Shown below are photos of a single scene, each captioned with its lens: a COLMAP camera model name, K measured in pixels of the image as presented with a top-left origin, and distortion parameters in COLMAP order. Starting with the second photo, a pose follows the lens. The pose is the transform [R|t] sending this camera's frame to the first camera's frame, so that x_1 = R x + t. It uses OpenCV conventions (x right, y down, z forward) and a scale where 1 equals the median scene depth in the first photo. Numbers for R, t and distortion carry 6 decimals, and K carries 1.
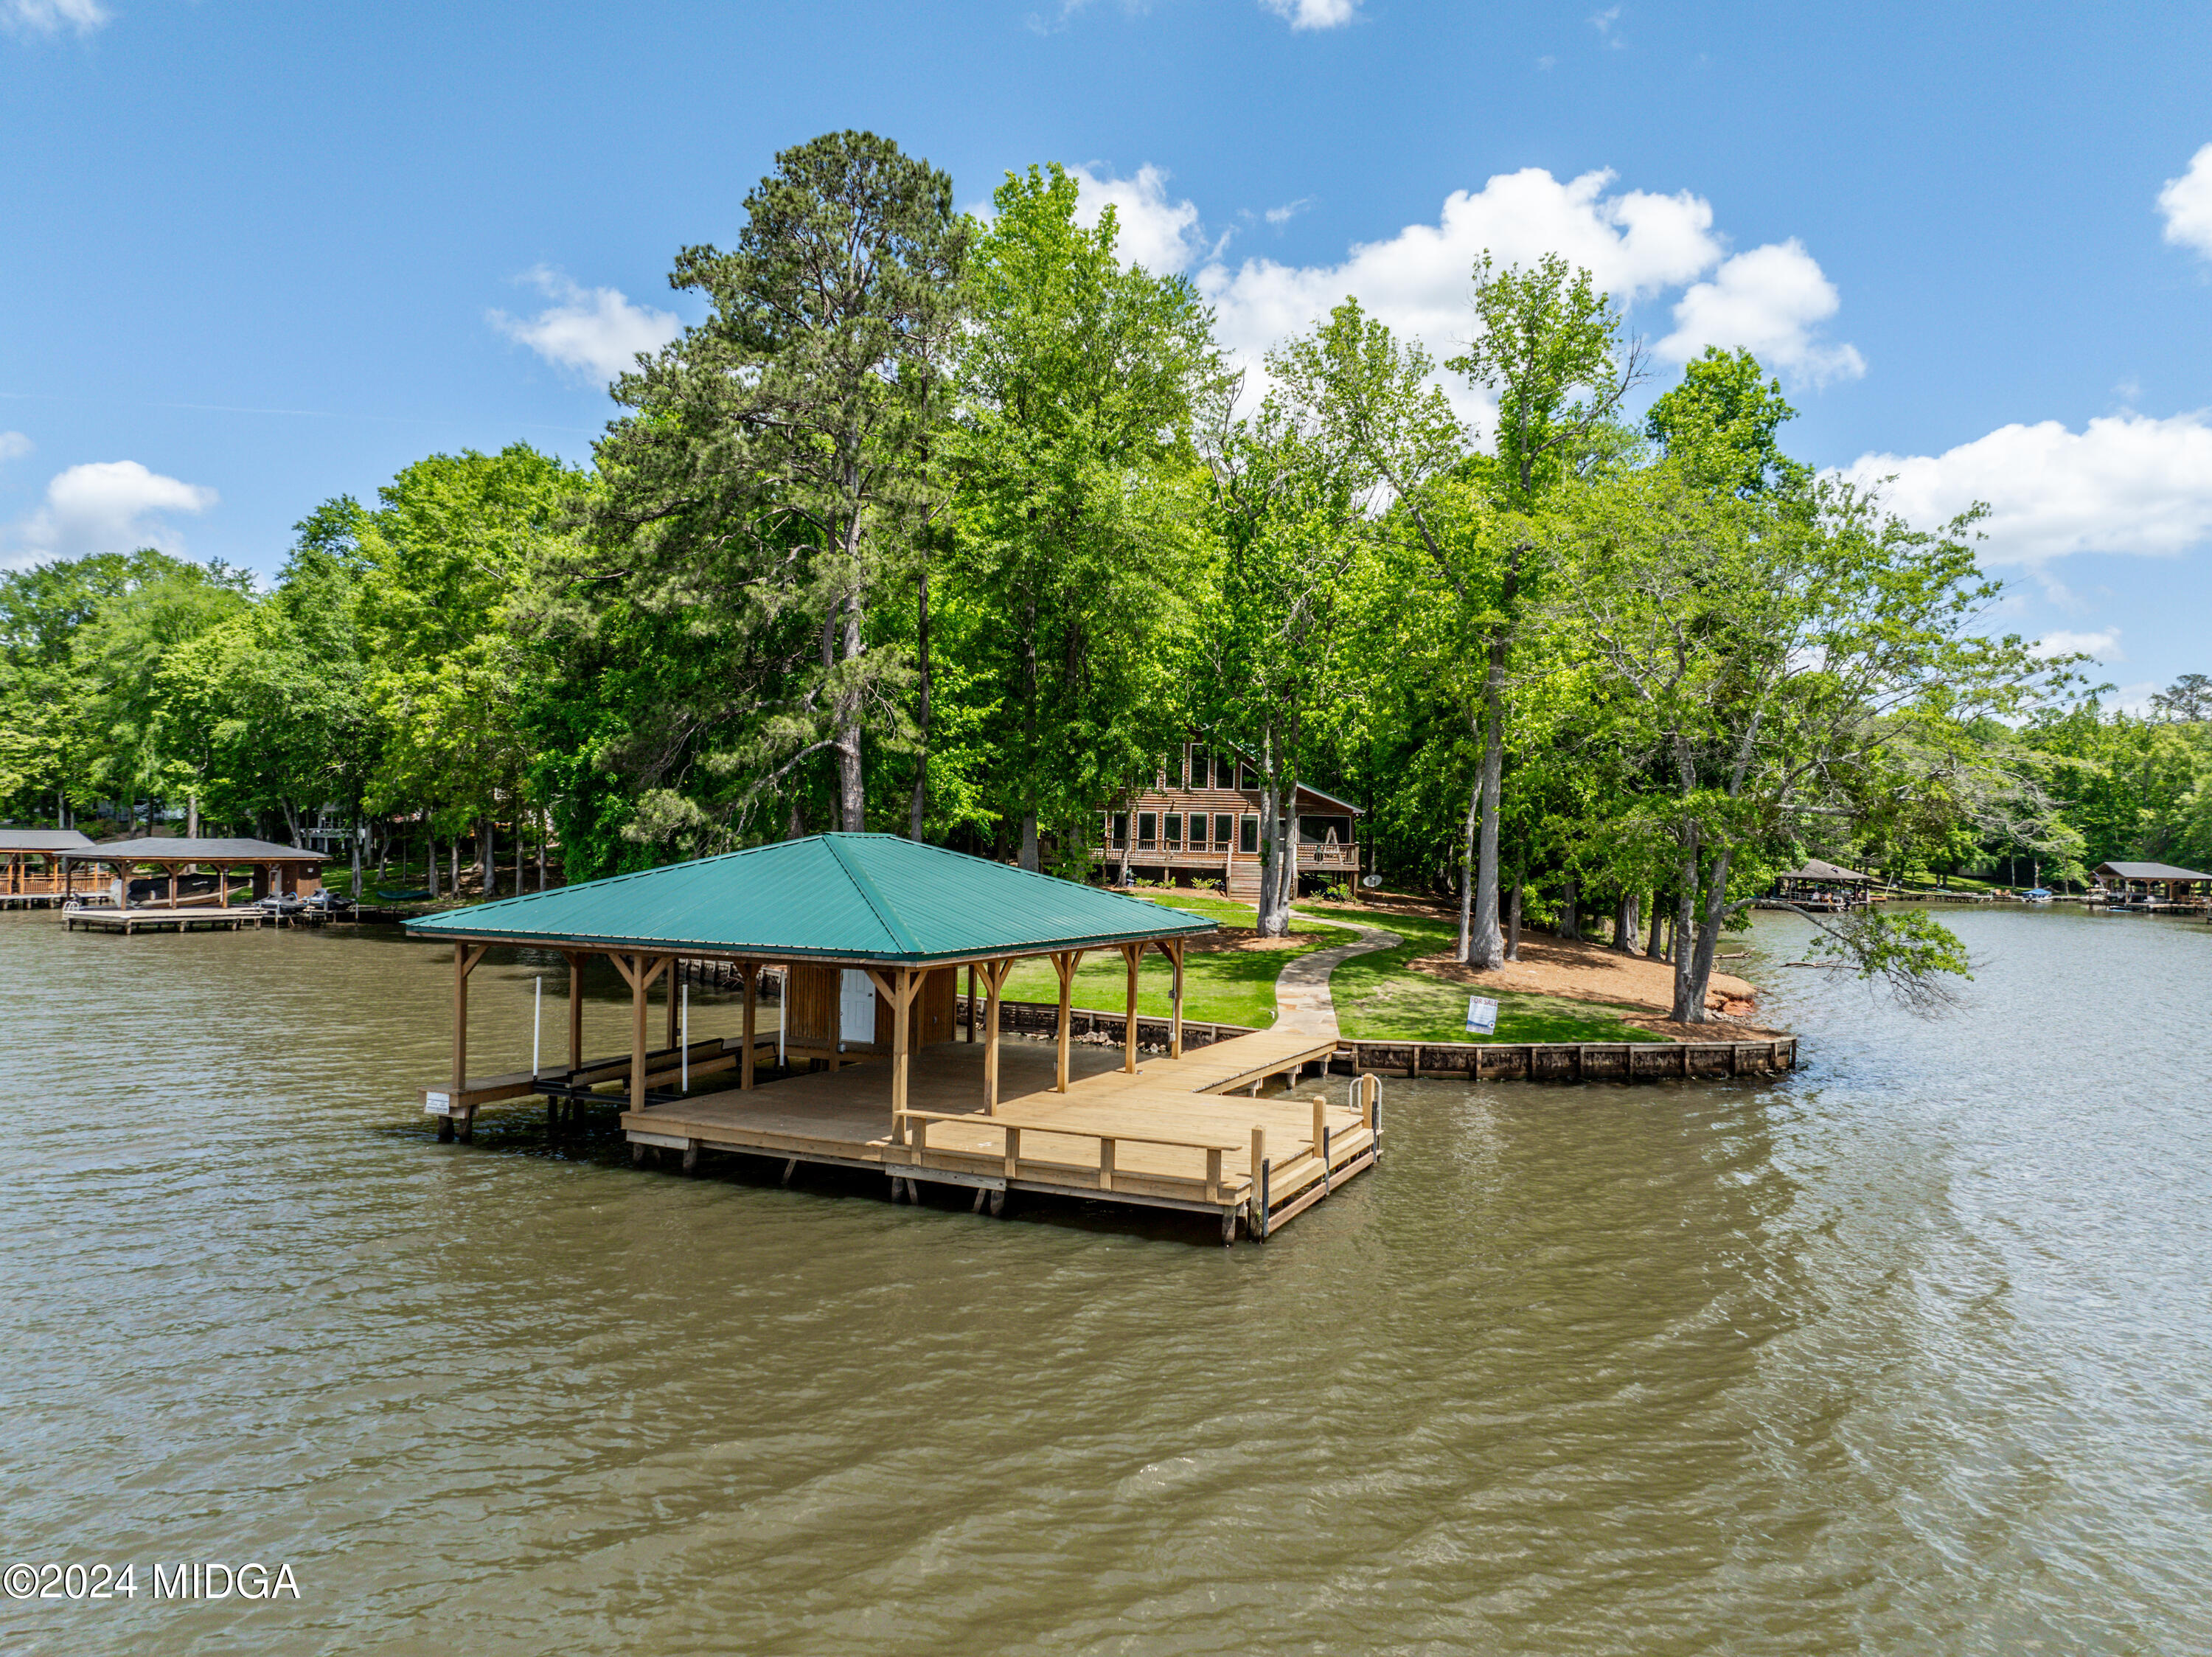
lens RADIAL K [[1553.8, 0, 1111.2], [0, 1553.8, 837.7], [0, 0, 1]] dist [-0.025440, -0.013641]
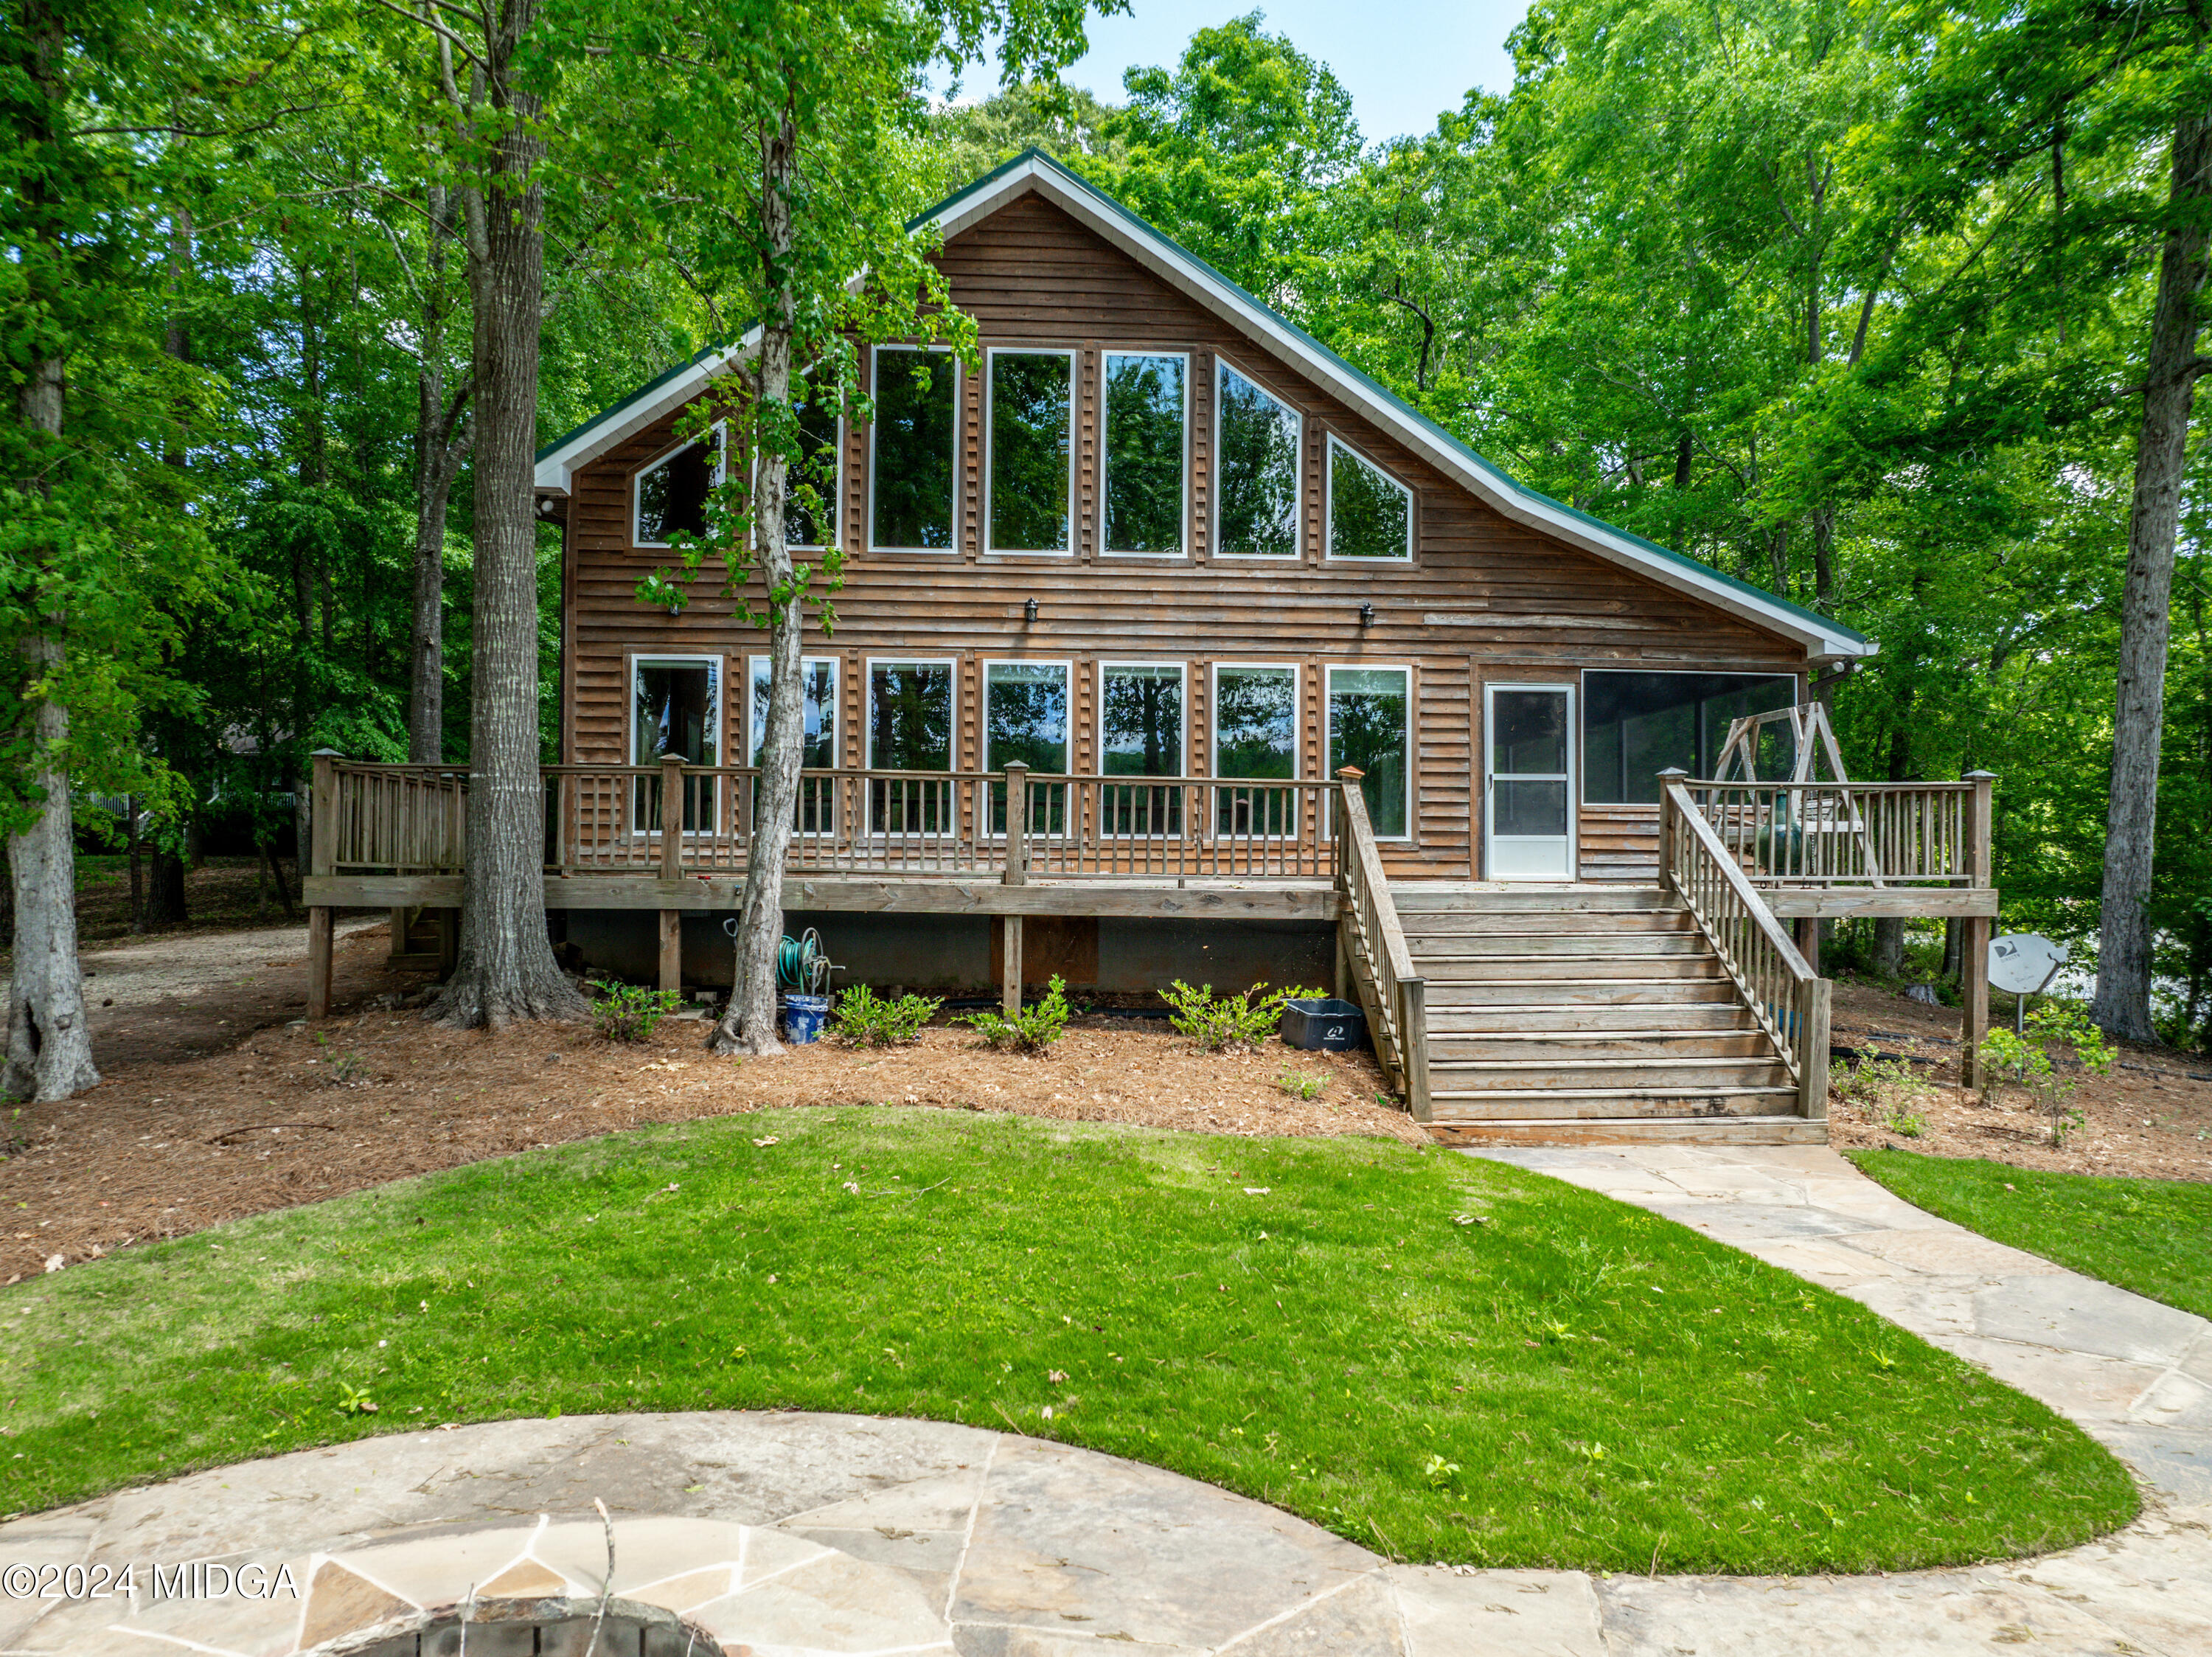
lens RADIAL K [[1553.8, 0, 1107.8], [0, 1553.8, 829.5], [0, 0, 1]] dist [-0.025440, -0.013641]
pose [[0.990887, -0.011195, 0.134232, 0.021941], [0.012418, 0.999889, -0.008282, 0.009880], [-0.134124, 0.009874, 0.990915, 0.806007]]
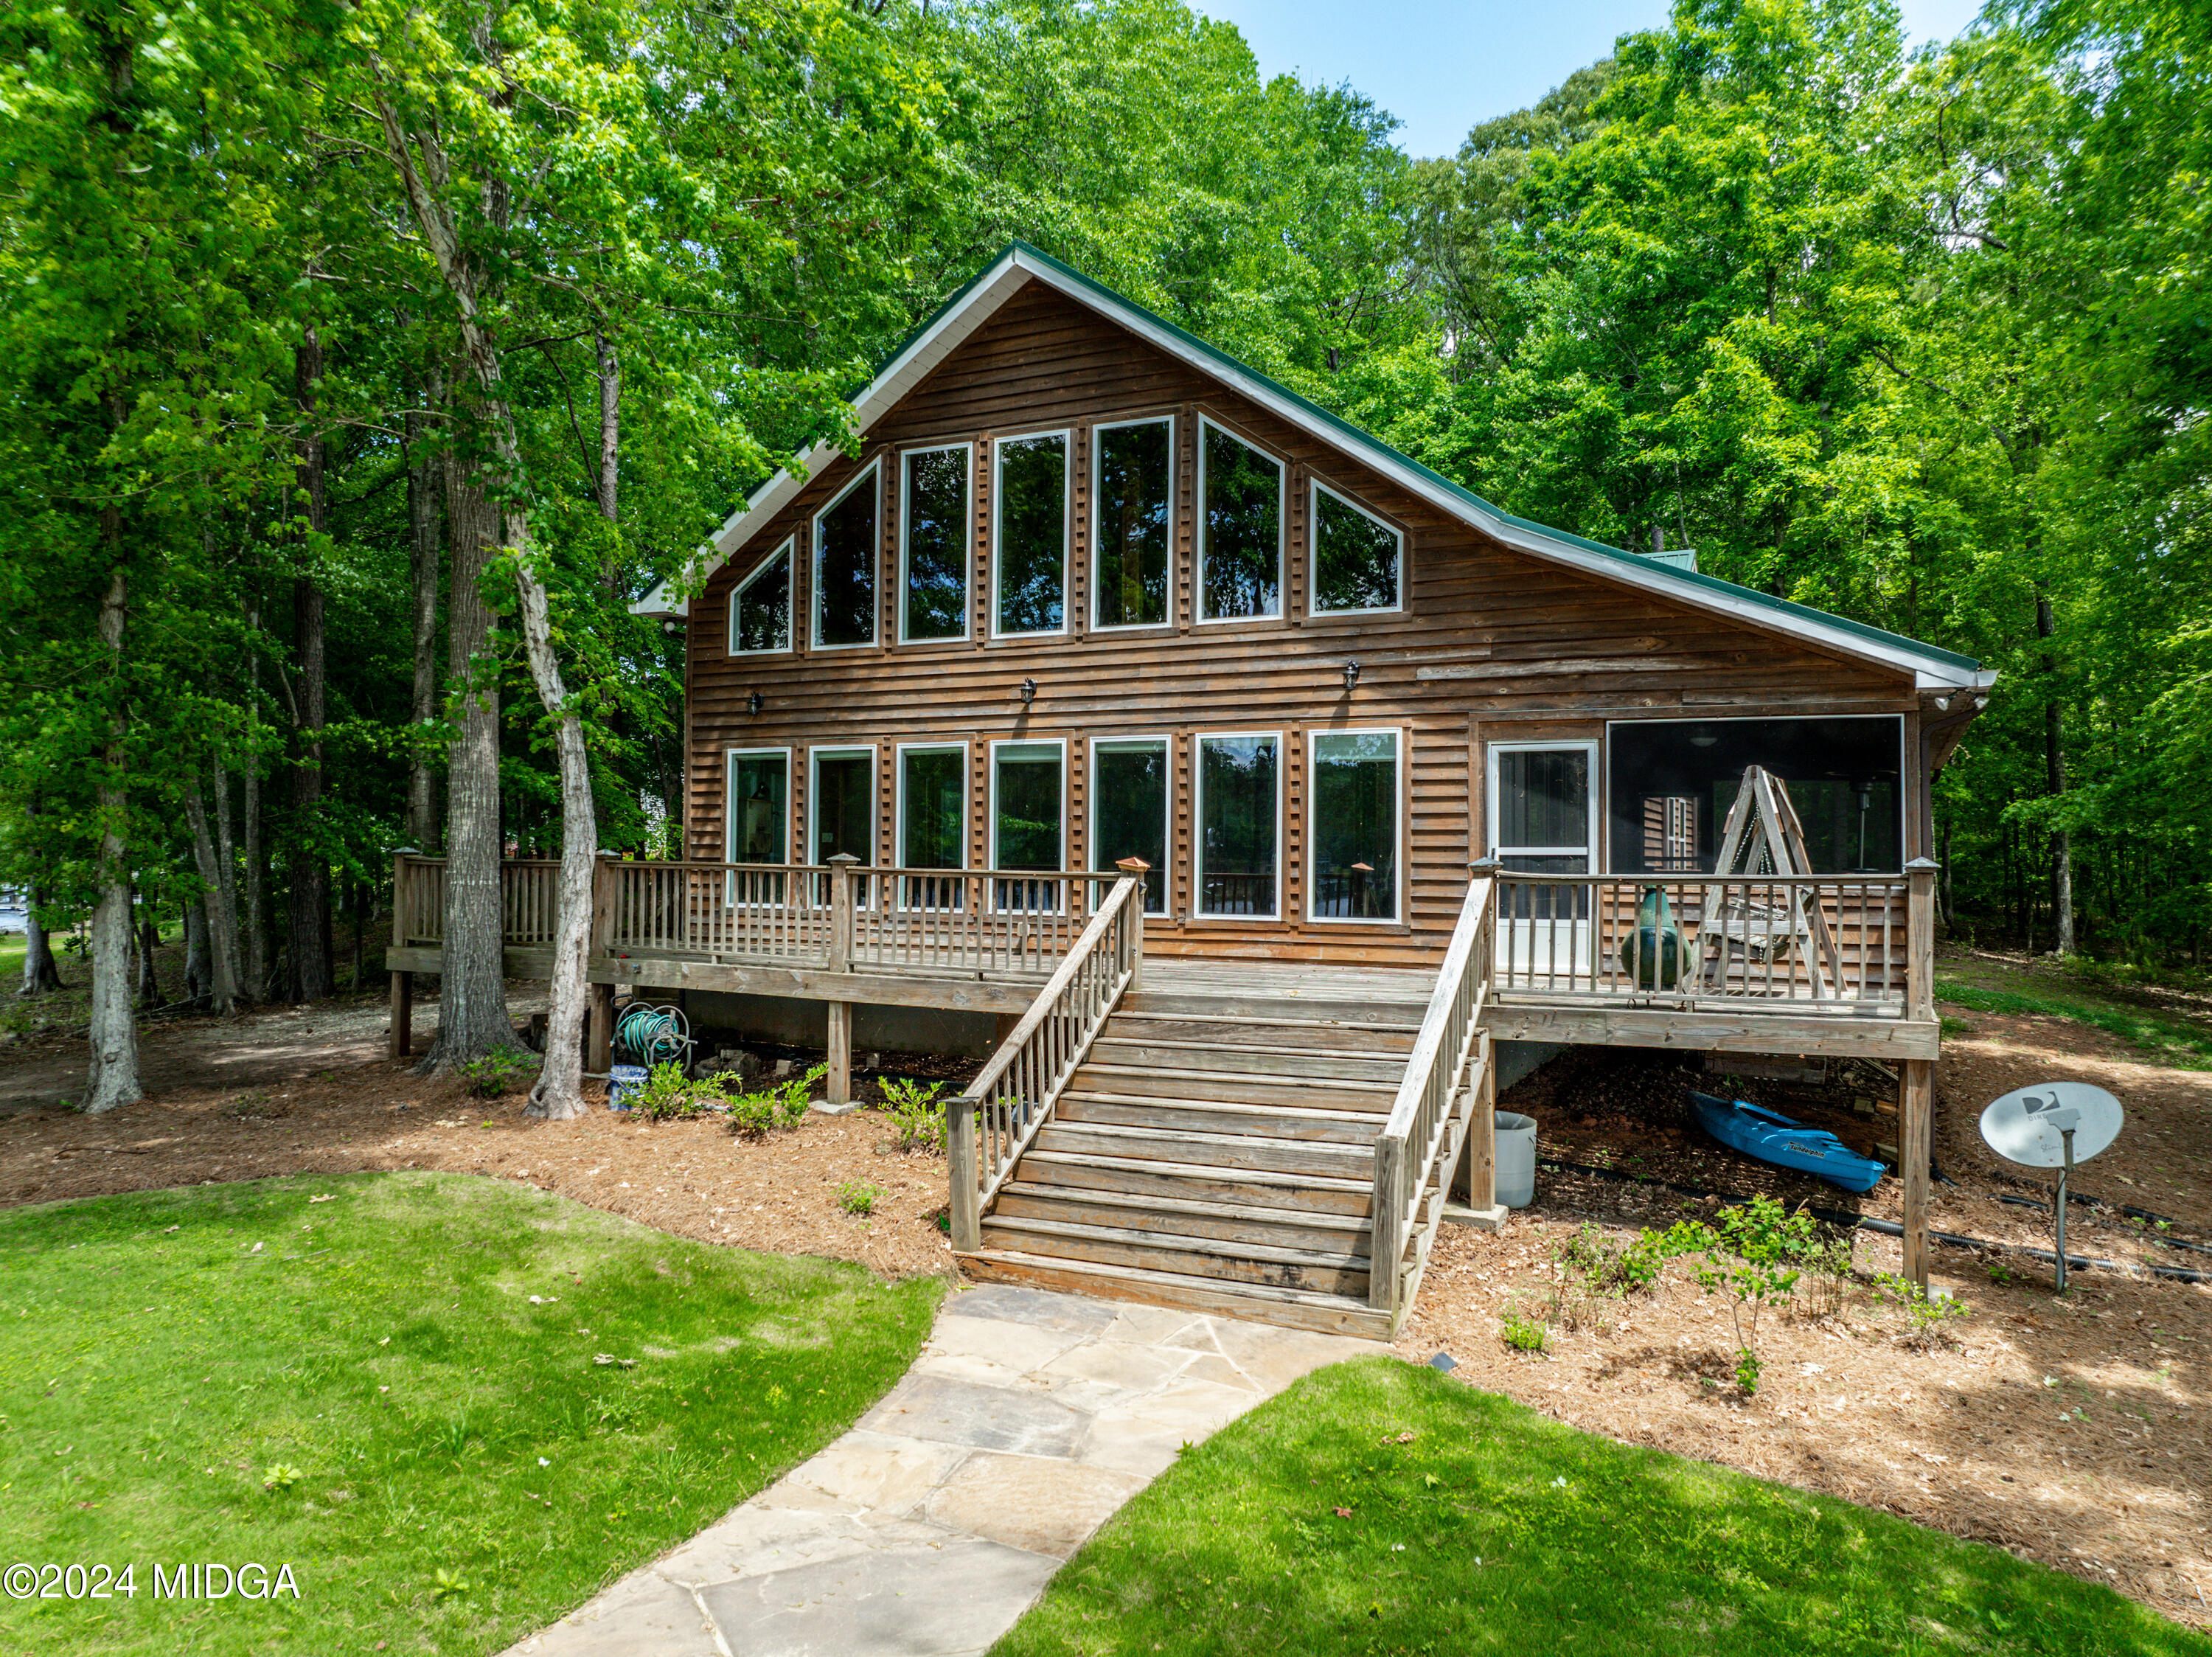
lens RADIAL K [[1553.8, 0, 1107.6], [0, 1553.8, 820.4], [0, 0, 1]] dist [-0.025440, -0.013641]
pose [[0.922212, -0.023288, -0.385982, 0.140677], [0.013415, 0.999511, -0.028253, 0.001874], [0.386451, 0.020877, 0.922073, 0.823362]]
